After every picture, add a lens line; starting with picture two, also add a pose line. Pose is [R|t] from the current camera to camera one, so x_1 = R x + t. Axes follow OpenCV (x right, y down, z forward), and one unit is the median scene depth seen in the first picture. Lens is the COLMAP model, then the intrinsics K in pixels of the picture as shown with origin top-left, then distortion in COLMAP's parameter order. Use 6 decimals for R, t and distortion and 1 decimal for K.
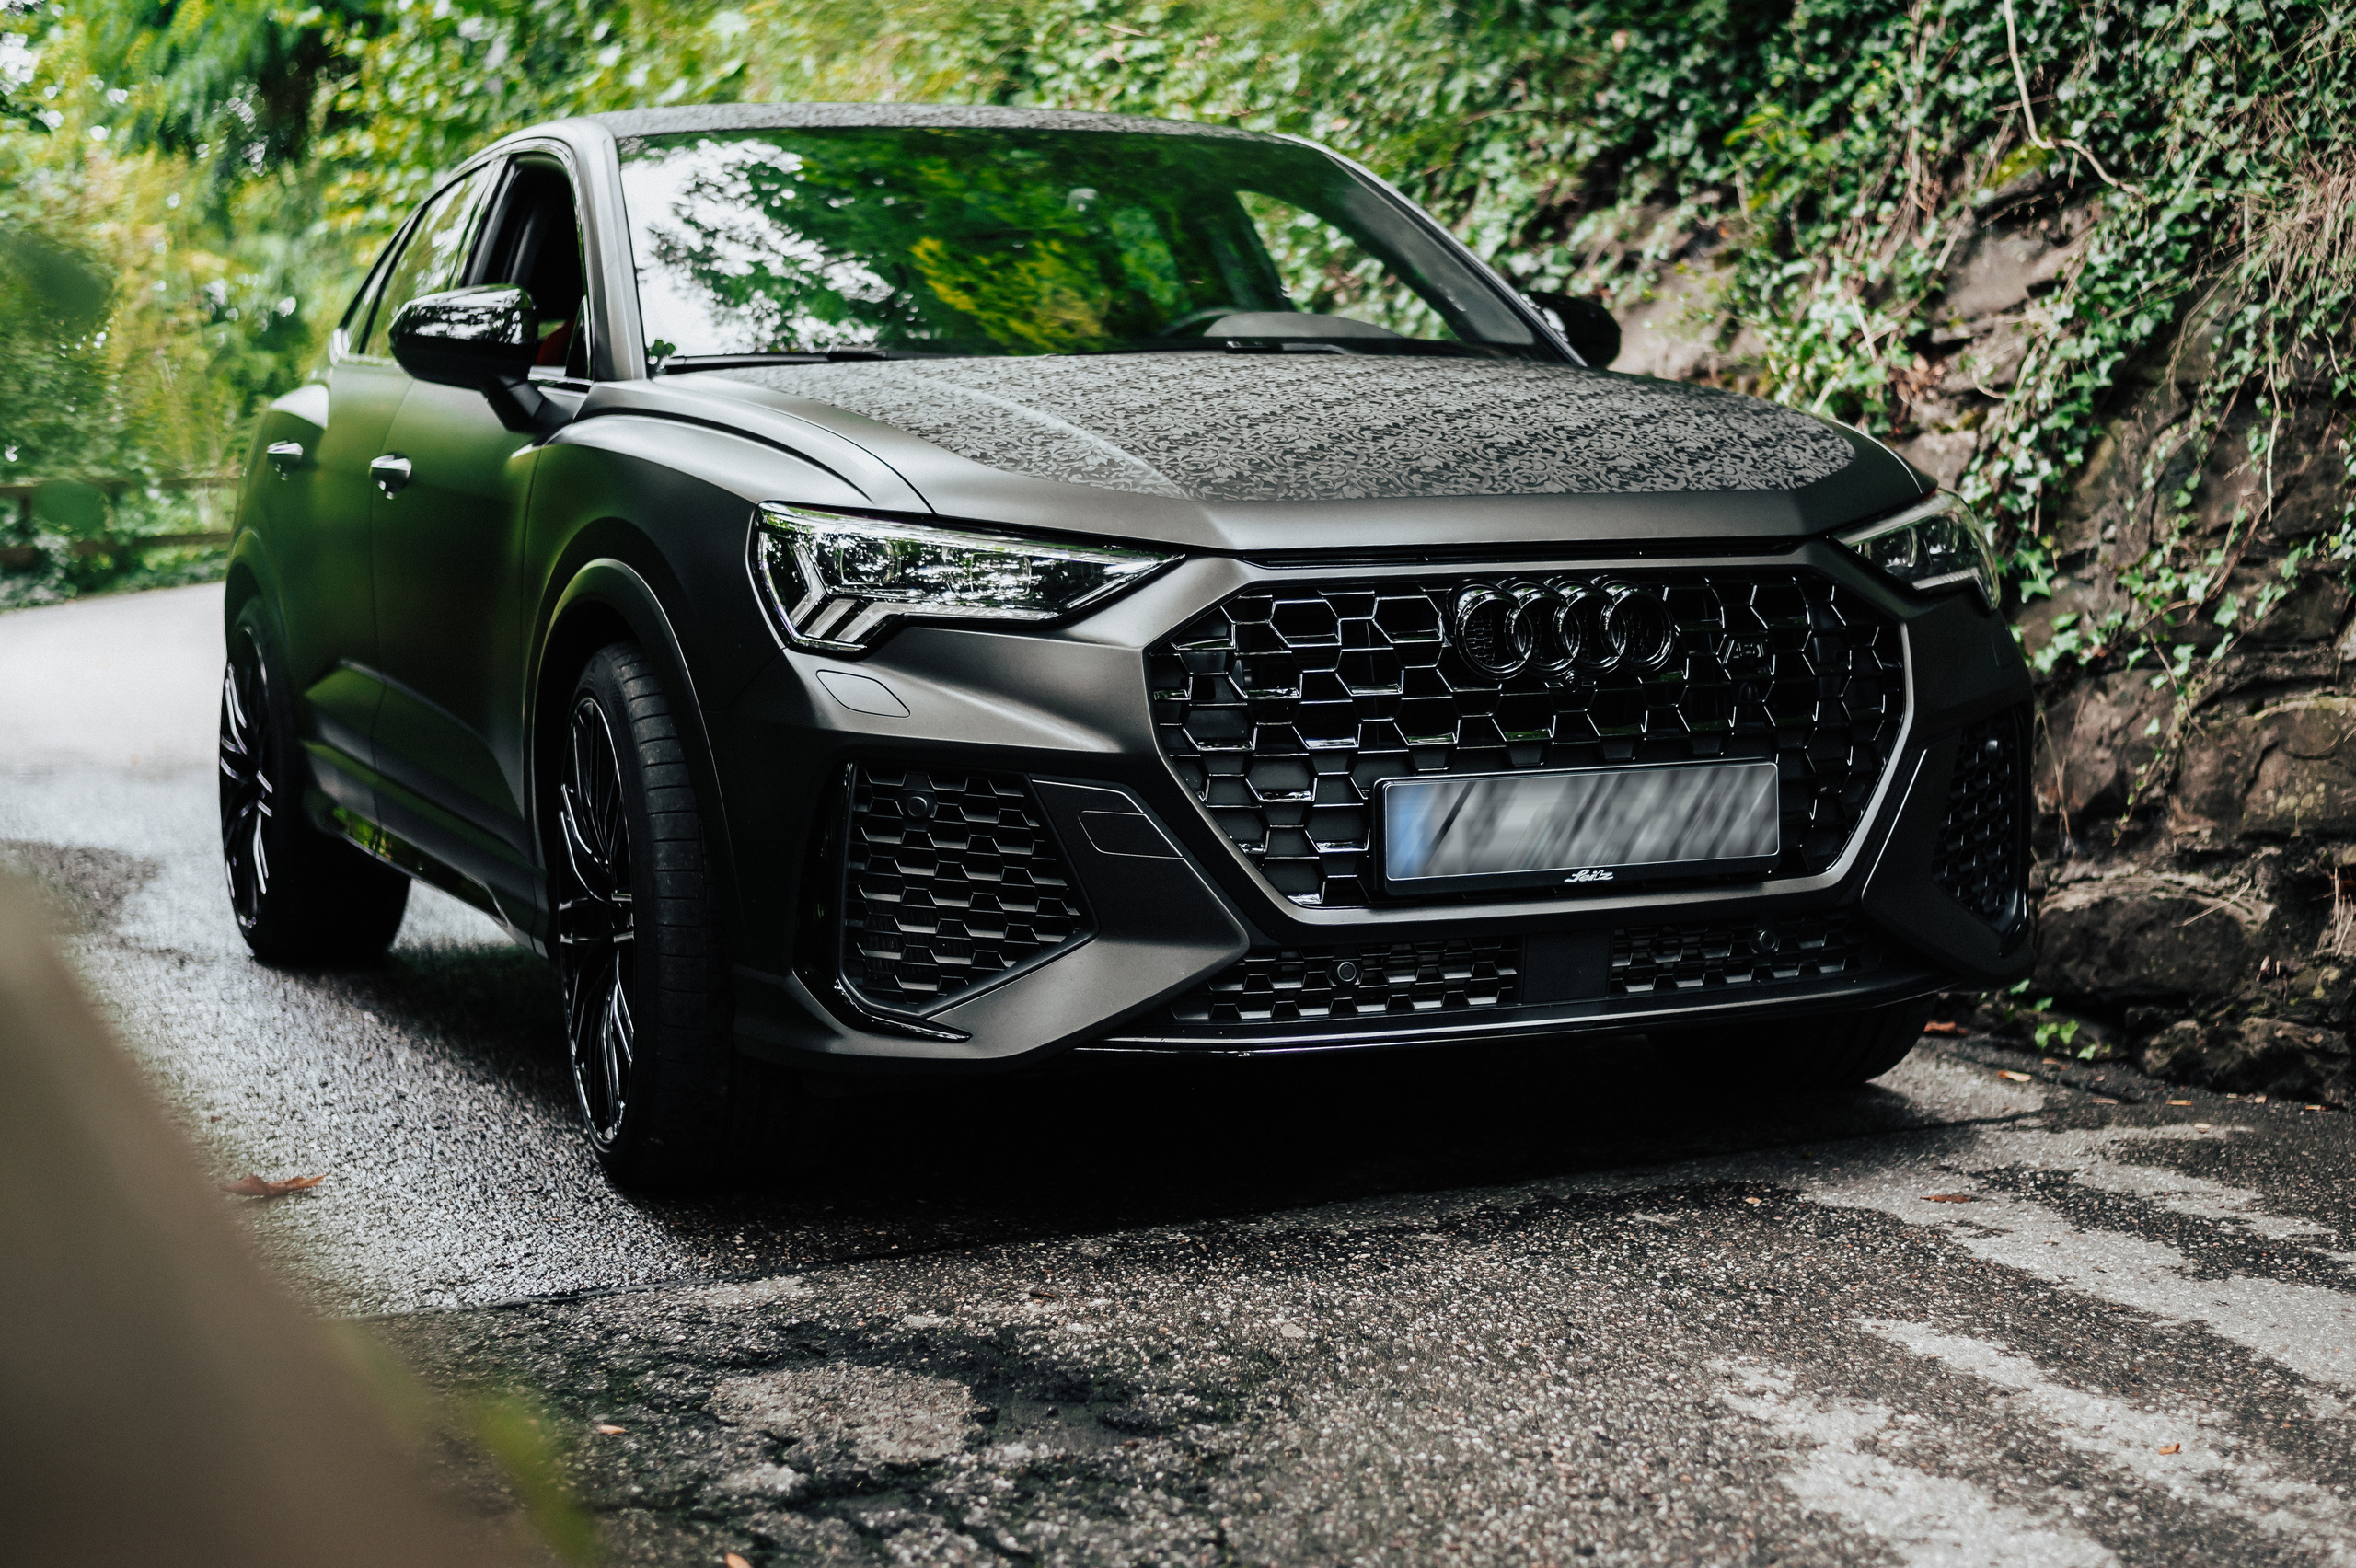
lens RADIAL K [[3575.4, 0, 1178.1], [0, 3575.4, 731.9], [0, 0, 1]] dist [0.014409, -0.024741]
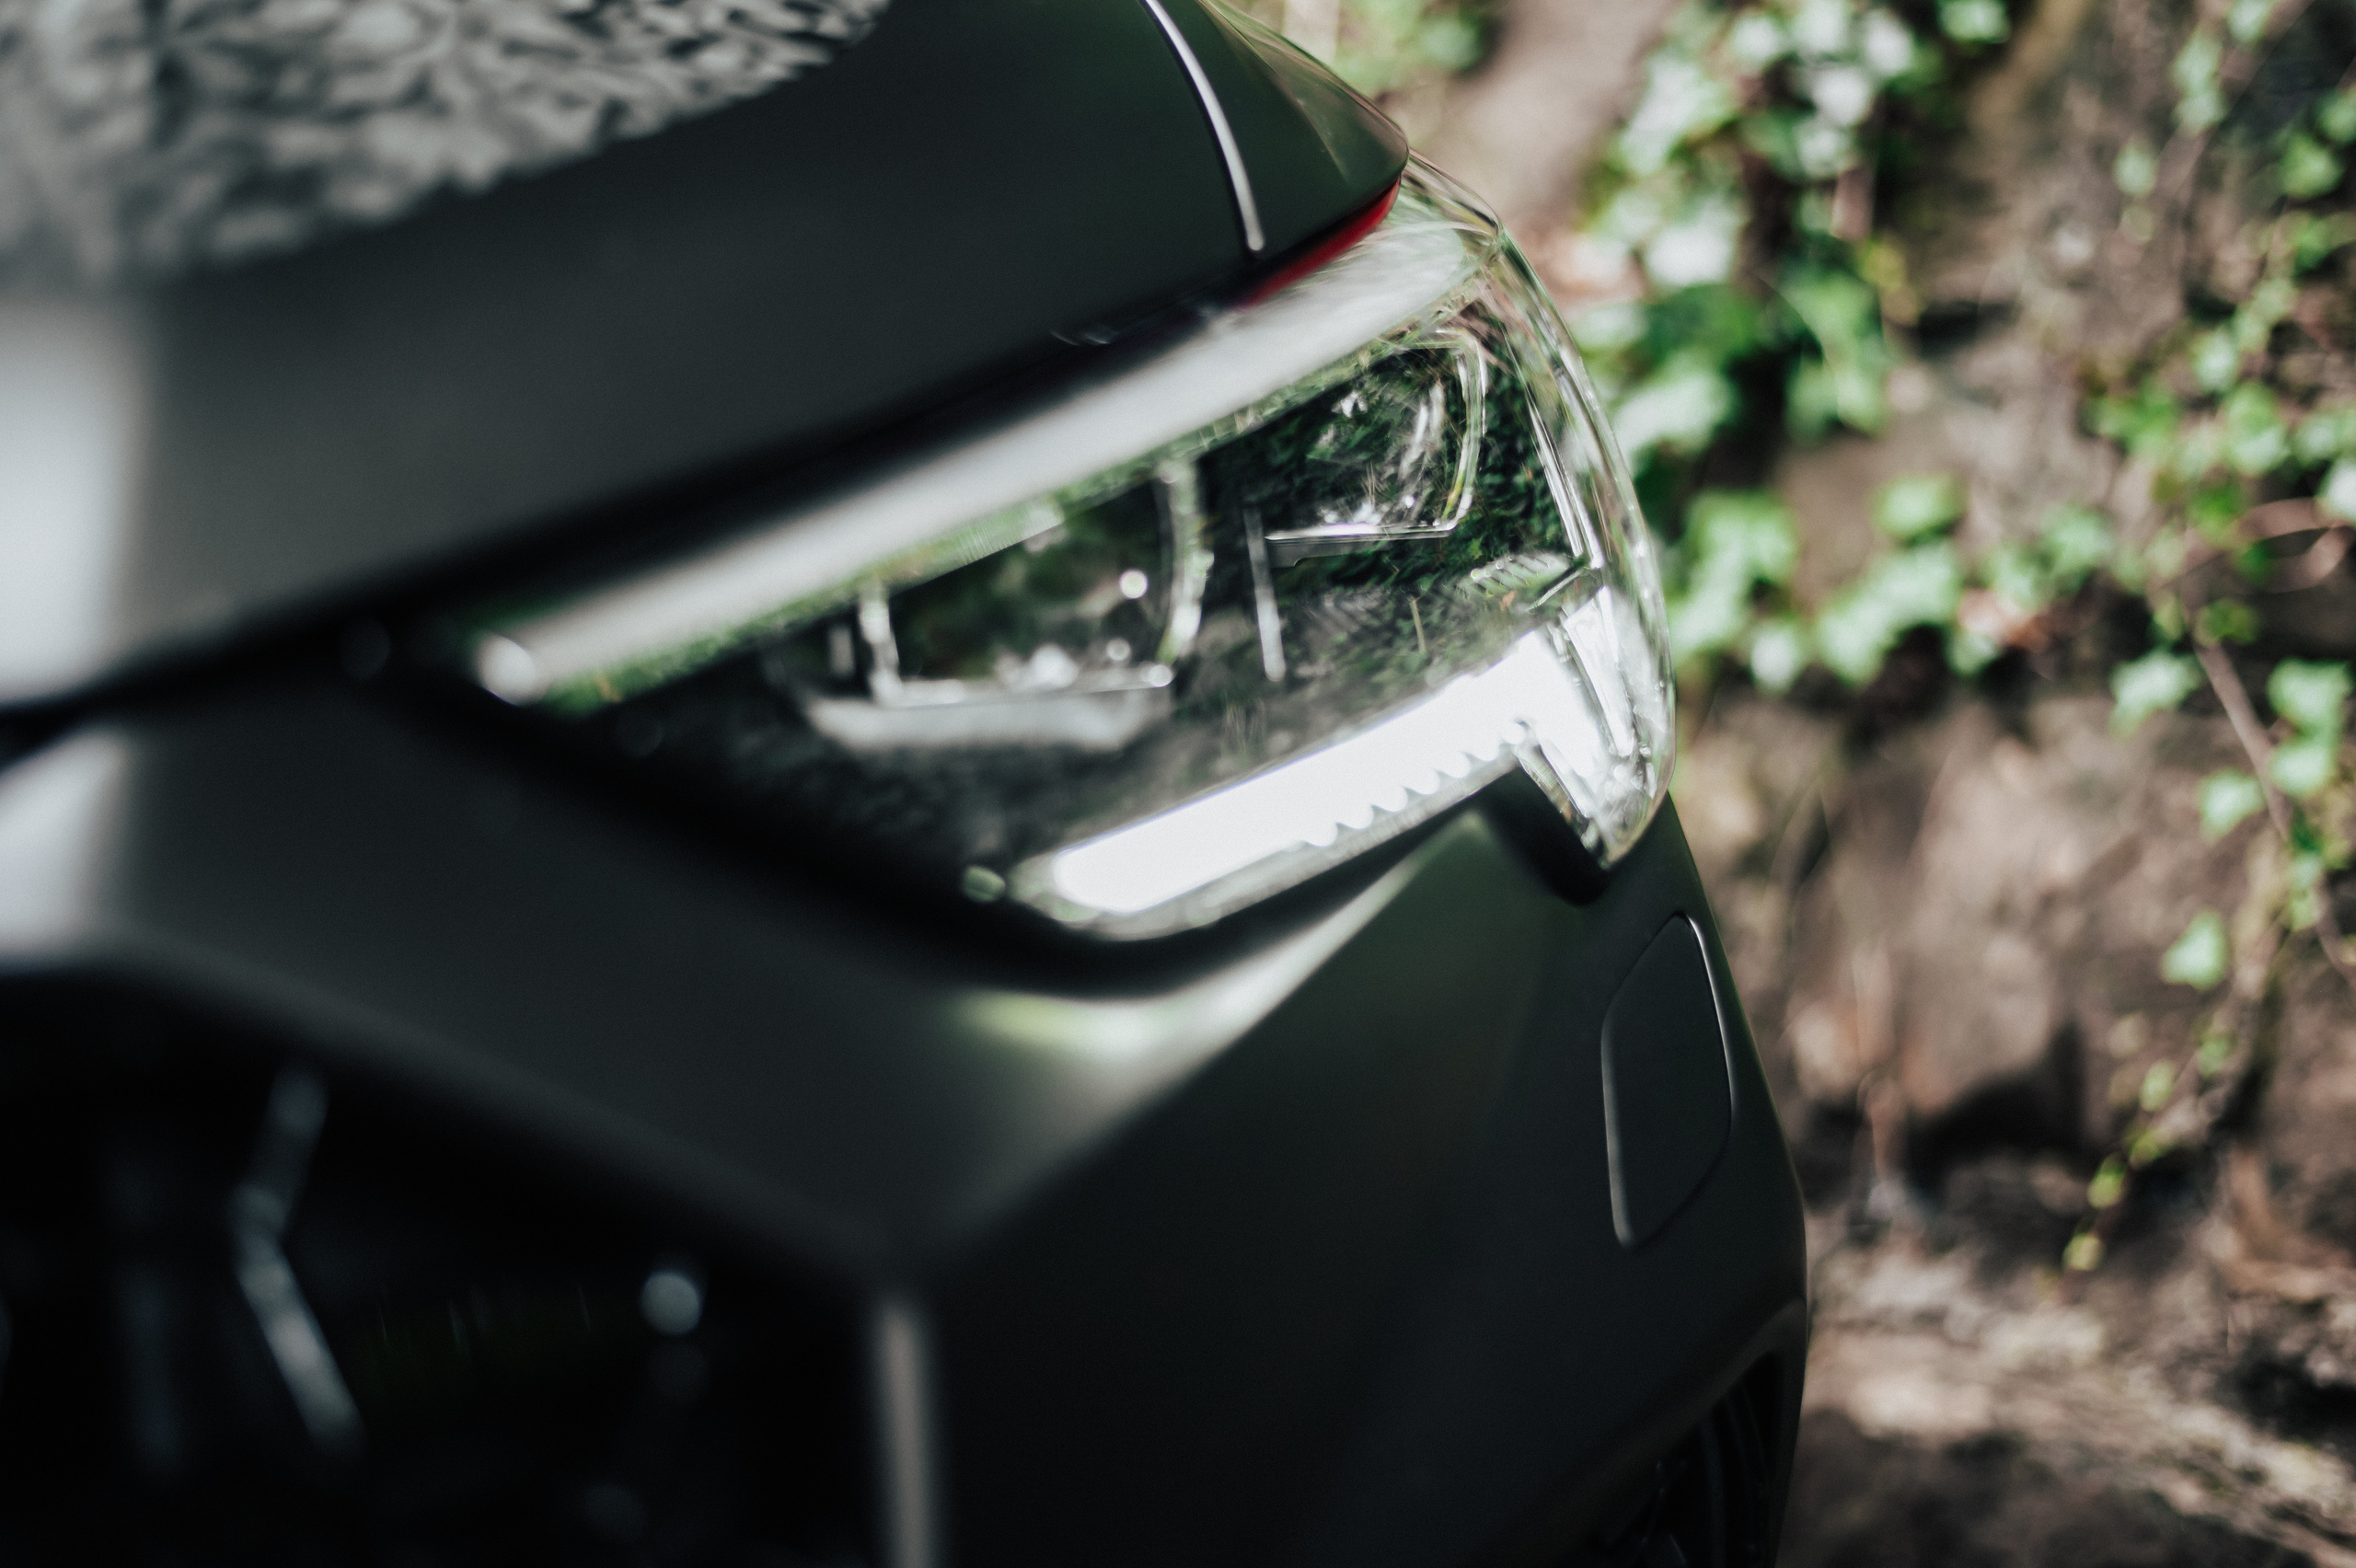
lens RADIAL K [[3514.6, 0, 1119.5], [0, 3514.6, 785.1], [0, 0, 1]] dist [0.027427, 0.057831]
pose [[0.998334, 0.025668, 0.051669, 0.157483], [-0.033612, 0.986660, 0.159284, -0.056996], [-0.046891, -0.160756, 0.985880, 0.678307]]
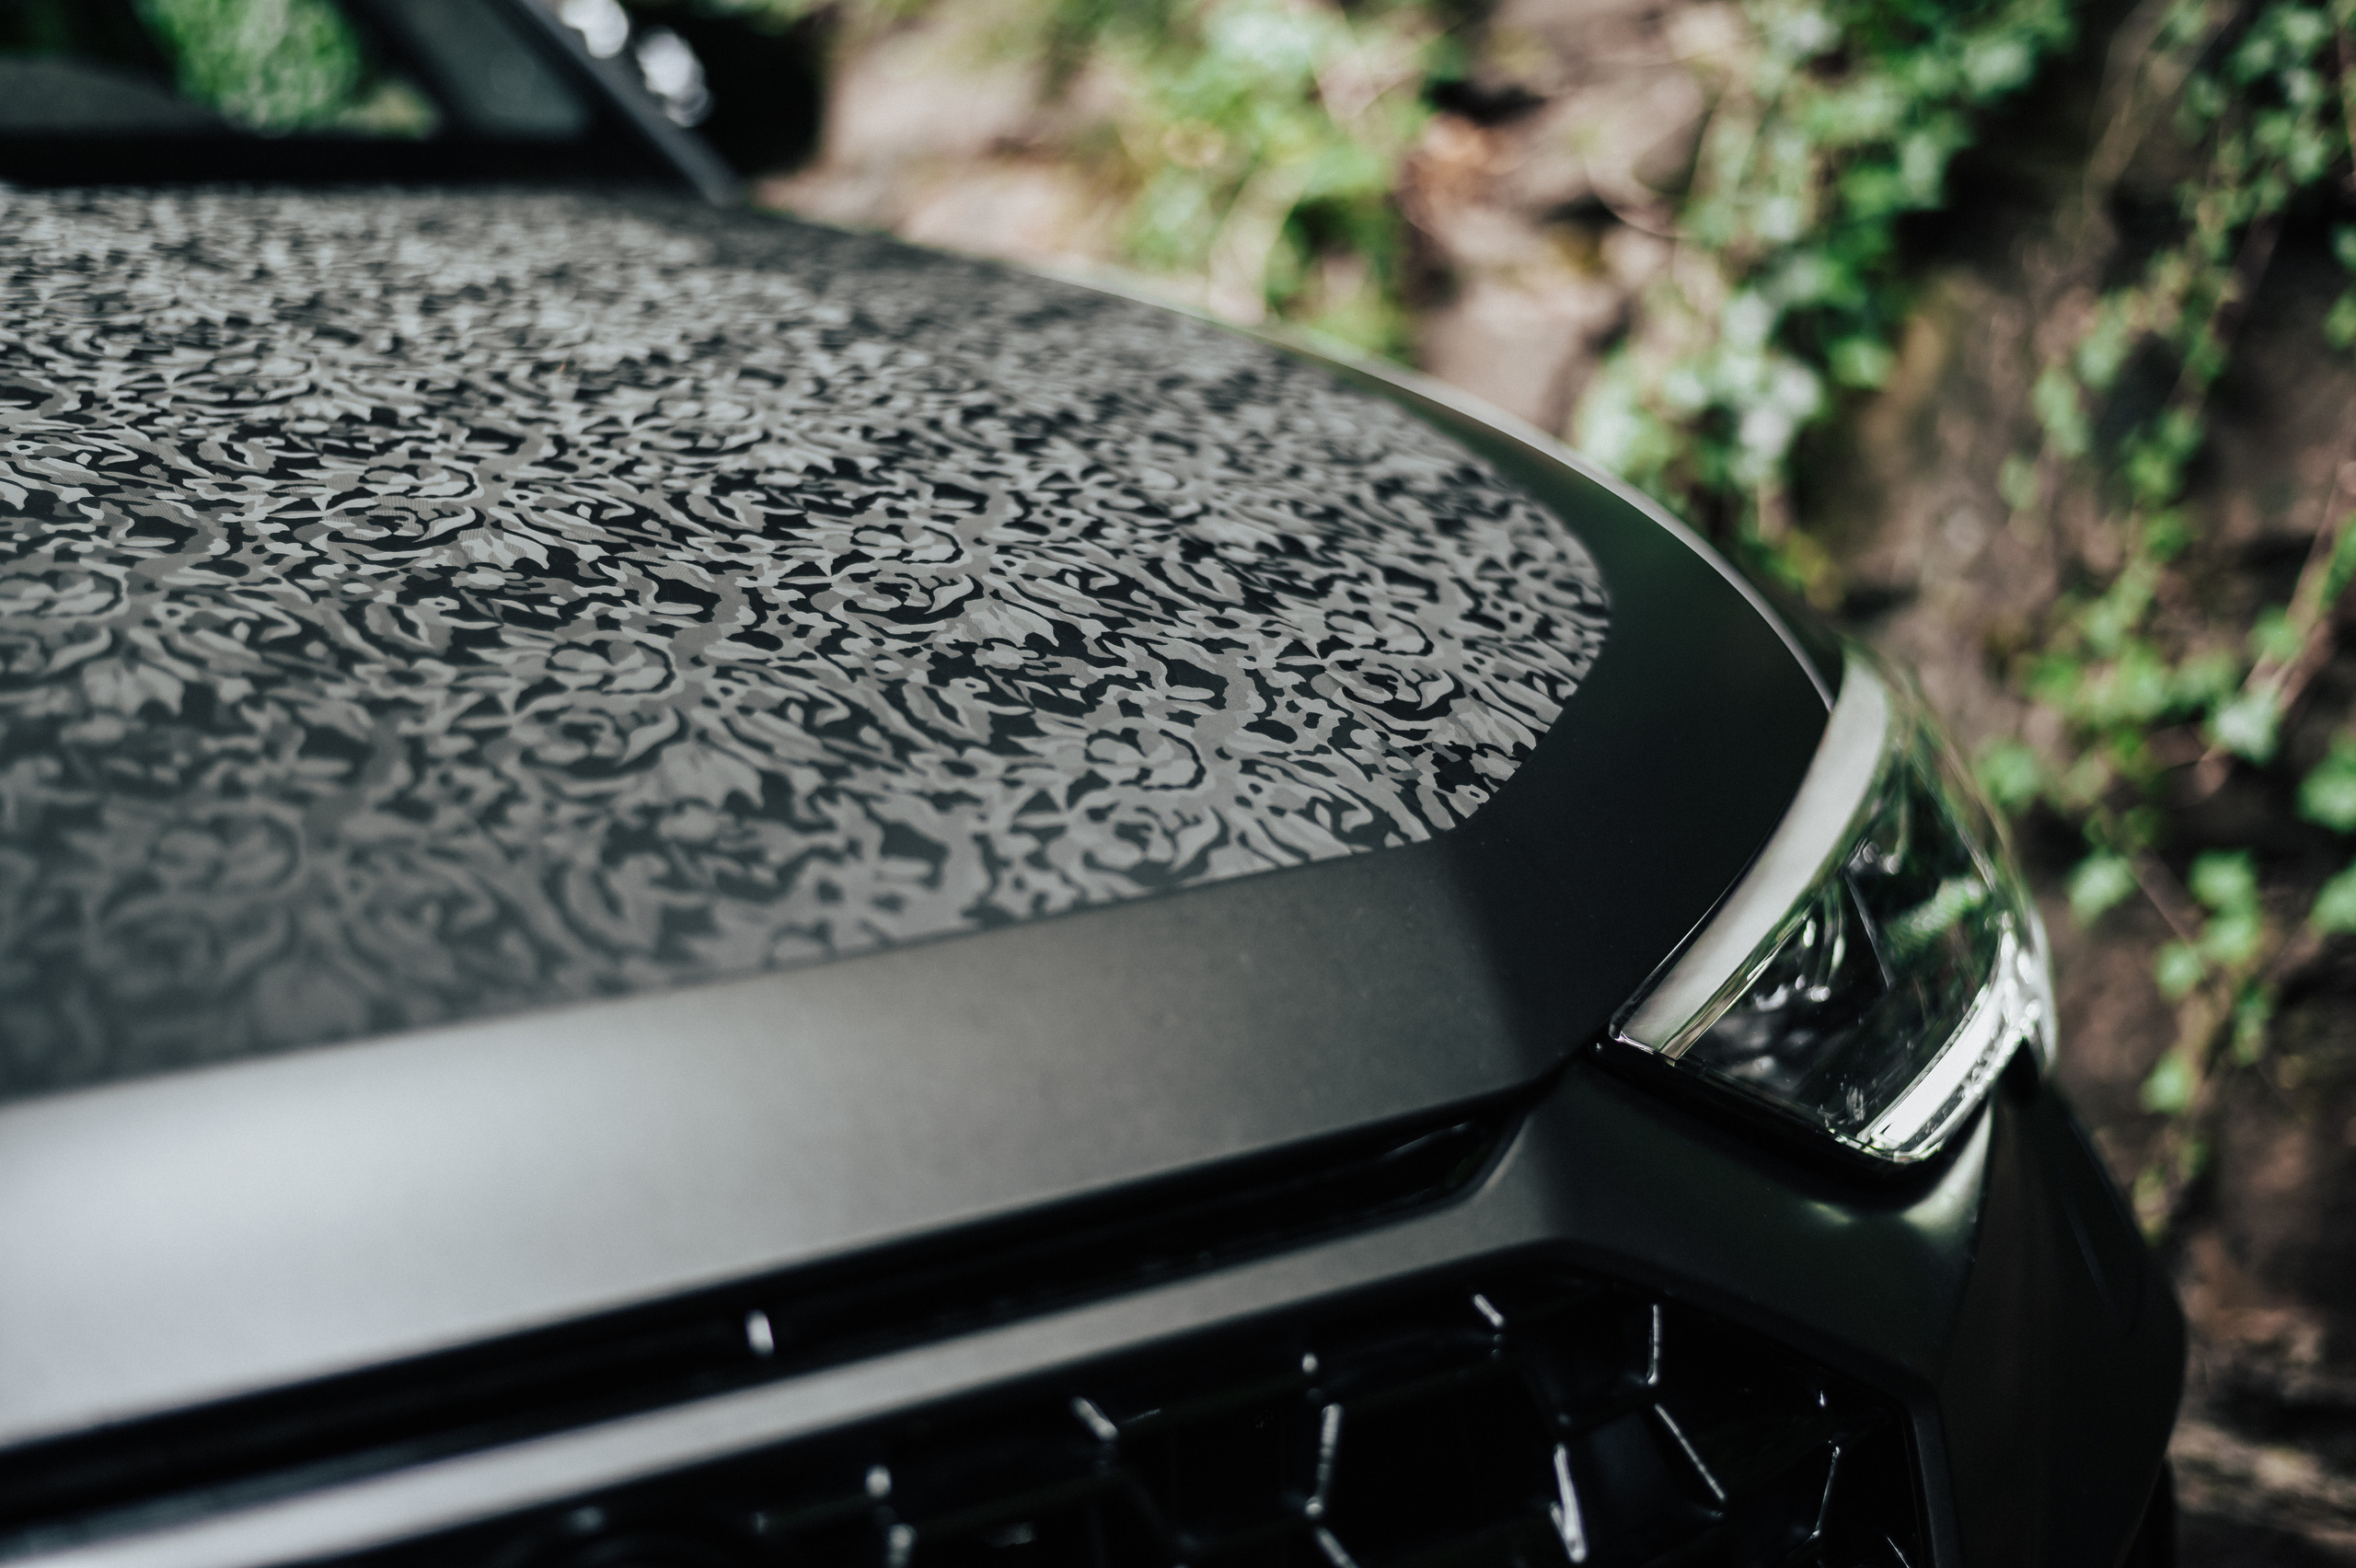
lens RADIAL K [[3386.9, 0, 1178.0], [0, 3386.9, 784.0], [0, 0, 1]] dist [-0.016767, 0.022641]
pose [[0.981188, -0.056476, 0.184608, 0.090641], [0.037292, 0.993689, 0.105786, -0.075051], [-0.189418, -0.096912, 0.977102, 0.623752]]
